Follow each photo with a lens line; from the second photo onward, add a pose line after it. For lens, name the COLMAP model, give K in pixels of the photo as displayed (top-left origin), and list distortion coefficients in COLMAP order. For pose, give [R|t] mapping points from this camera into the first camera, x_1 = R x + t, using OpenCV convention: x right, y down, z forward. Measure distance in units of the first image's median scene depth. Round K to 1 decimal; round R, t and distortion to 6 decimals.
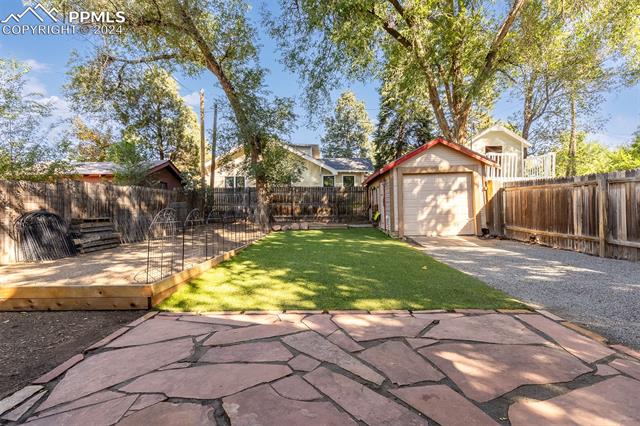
lens RADIAL K [[288.4, 0, 316.1], [0, 288.4, 212.1], [0, 0, 1]] dist [0.013299, -0.000483]
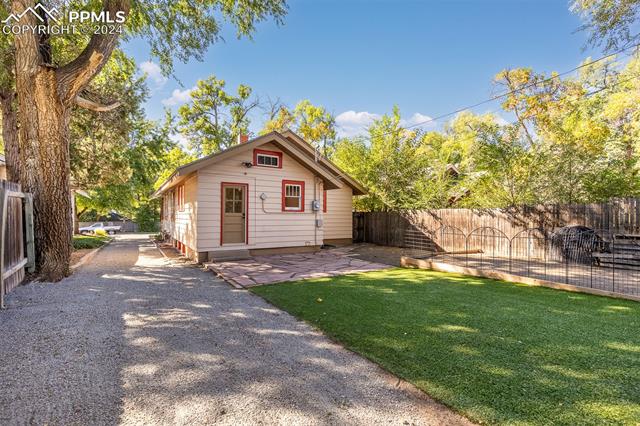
lens RADIAL K [[288.4, 0, 316.5], [0, 288.4, 210.3], [0, 0, 1]] dist [0.013299, -0.000483]
pose [[-0.822501, -0.008927, -0.568694, 0.480539], [-0.005533, 0.999955, -0.007693, -0.036471], [0.568737, -0.003181, -0.822513, 0.938387]]
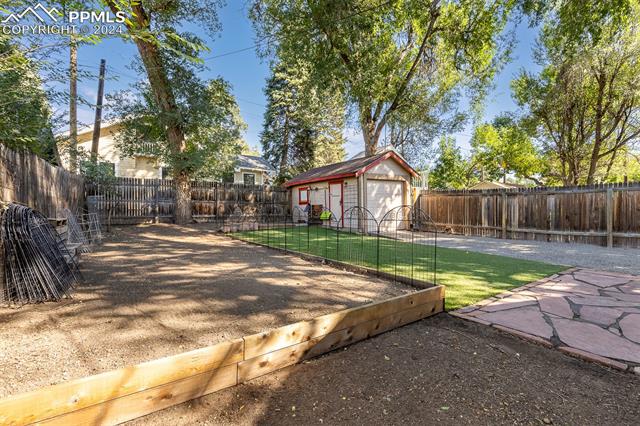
lens RADIAL K [[288.4, 0, 320.9], [0, 288.4, 210.8], [0, 0, 1]] dist [0.013299, -0.000483]
pose [[0.809267, 0.006350, 0.587407, -0.532425], [-0.003916, 0.999978, -0.005415, 0.003909], [-0.587428, 0.002082, 0.809273, 0.168333]]
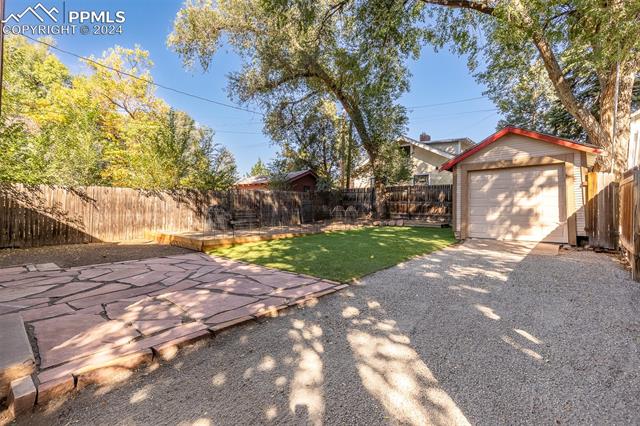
lens RADIAL K [[288.4, 0, 318.5], [0, 288.4, 207.1], [0, 0, 1]] dist [0.013299, -0.000483]
pose [[0.775656, 0.016613, -0.630938, 0.519736], [-0.021474, 0.999769, -0.000075, -0.002808], [0.630791, 0.013607, 0.775834, -0.038105]]
